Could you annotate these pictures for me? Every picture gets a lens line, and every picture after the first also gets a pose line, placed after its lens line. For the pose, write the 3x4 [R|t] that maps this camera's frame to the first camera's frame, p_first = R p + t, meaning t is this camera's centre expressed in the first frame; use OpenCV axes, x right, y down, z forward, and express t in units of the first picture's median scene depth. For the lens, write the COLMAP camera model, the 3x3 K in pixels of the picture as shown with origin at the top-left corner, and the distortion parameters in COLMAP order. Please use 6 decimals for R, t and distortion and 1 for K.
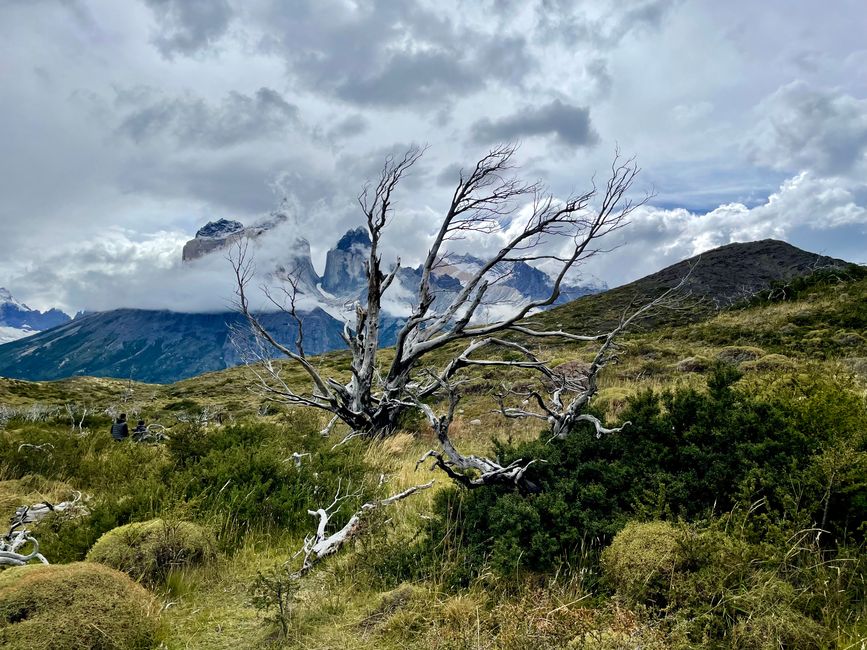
lens RADIAL K [[645.3, 0, 426.2], [0, 645.3, 319.0], [0, 0, 1]] dist [0.084952, -0.117498]
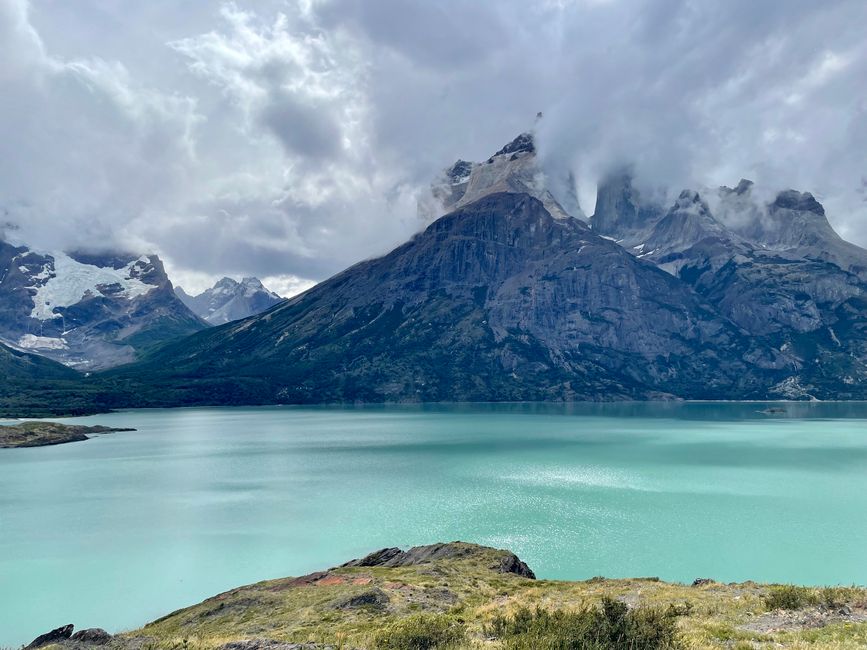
lens RADIAL K [[645.3, 0, 426.2], [0, 645.3, 319.0], [0, 0, 1]] dist [0.084952, -0.117498]
pose [[0.939003, -0.058110, -0.338964, -0.140302], [0.068331, 0.997495, 0.018286, 0.039371], [0.337052, -0.040332, 0.940622, 0.339356]]
